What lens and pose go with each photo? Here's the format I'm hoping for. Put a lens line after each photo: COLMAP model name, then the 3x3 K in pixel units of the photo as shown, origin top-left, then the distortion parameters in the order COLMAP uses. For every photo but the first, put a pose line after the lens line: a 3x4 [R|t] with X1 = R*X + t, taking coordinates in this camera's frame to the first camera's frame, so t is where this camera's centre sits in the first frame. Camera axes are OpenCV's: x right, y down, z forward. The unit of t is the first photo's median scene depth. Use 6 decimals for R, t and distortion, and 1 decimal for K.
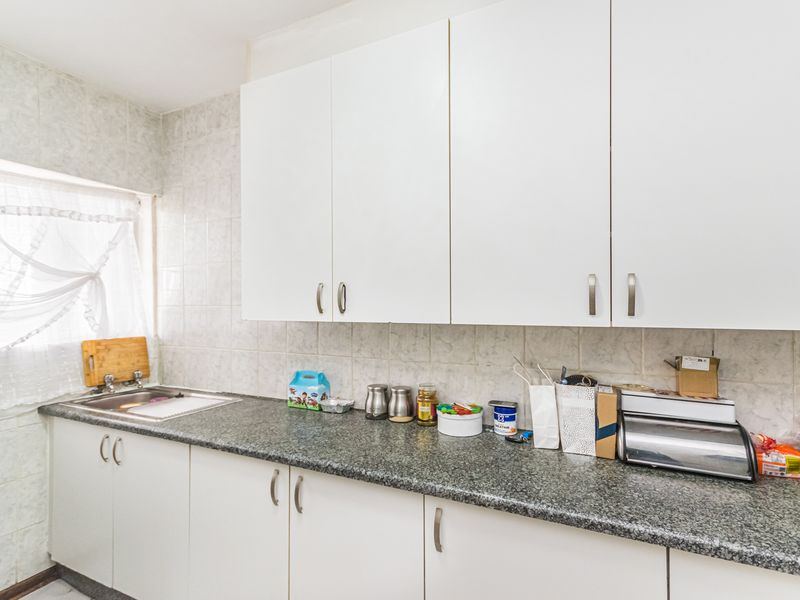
lens RADIAL K [[394.1, 0, 403.0], [0, 394.1, 304.8], [0, 0, 1]] dist [0.001749, 0.000800]
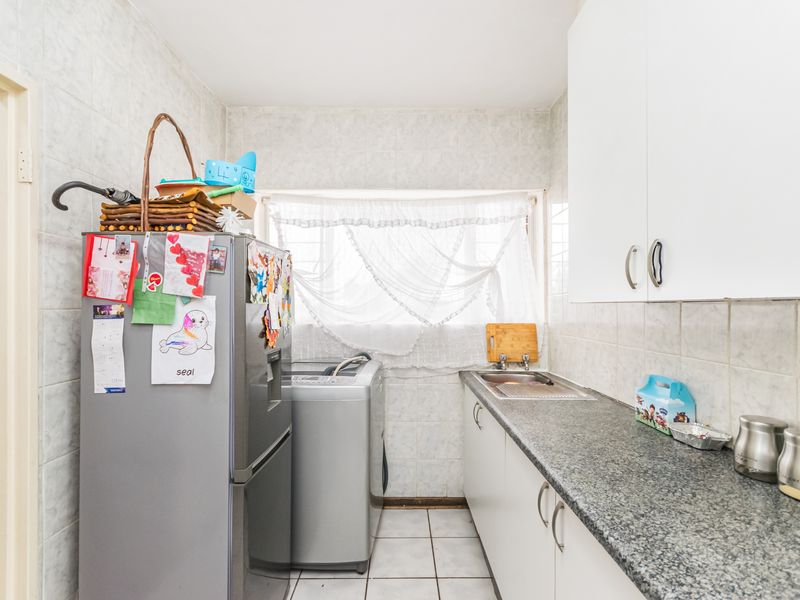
lens RADIAL K [[394.1, 0, 403.0], [0, 394.1, 304.8], [0, 0, 1]] dist [0.001749, 0.000800]
pose [[0.440675, 0.001236, -0.897666, 0.176982], [-0.004819, 0.999988, -0.000988, 0.039140], [0.897654, 0.004761, 0.440676, 0.250776]]
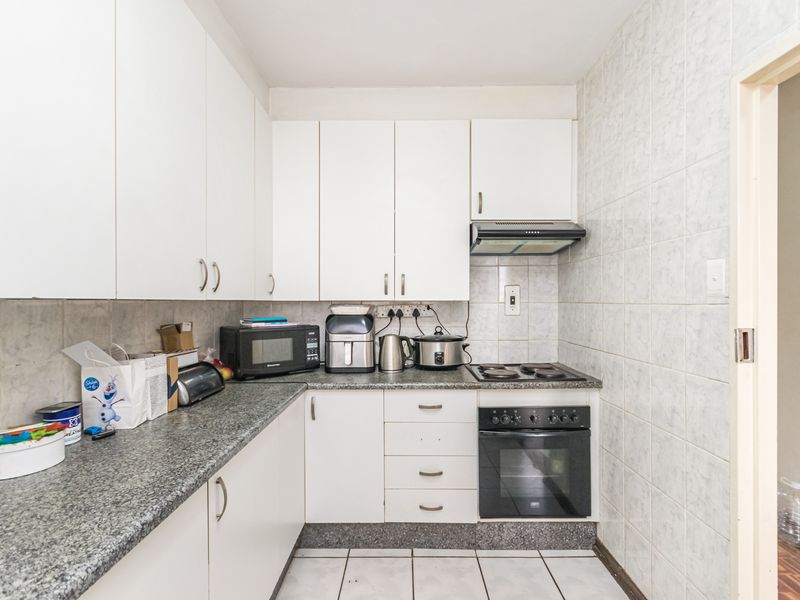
lens RADIAL K [[394.1, 0, 403.0], [0, 394.1, 304.8], [0, 0, 1]] dist [0.001749, 0.000800]
pose [[-0.429329, 0.000855, 0.903148, -0.538924], [0.003317, 0.999994, 0.000630, 0.038775], [-0.903142, 0.003266, -0.429330, 0.529177]]
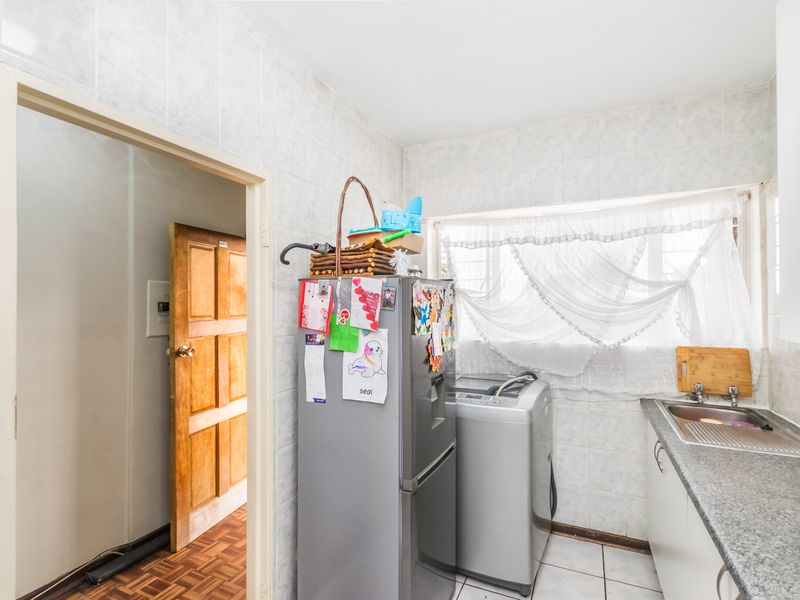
lens RADIAL K [[391.9, 0, 414.9], [0, 391.9, 305.6], [0, 0, 1]] dist [0.004118, 0.001147]
pose [[0.037731, 0.000069, -0.999288, 0.222782], [0.000551, 1.000000, 0.000090, -0.018612], [0.999288, -0.000554, 0.037731, 0.282835]]
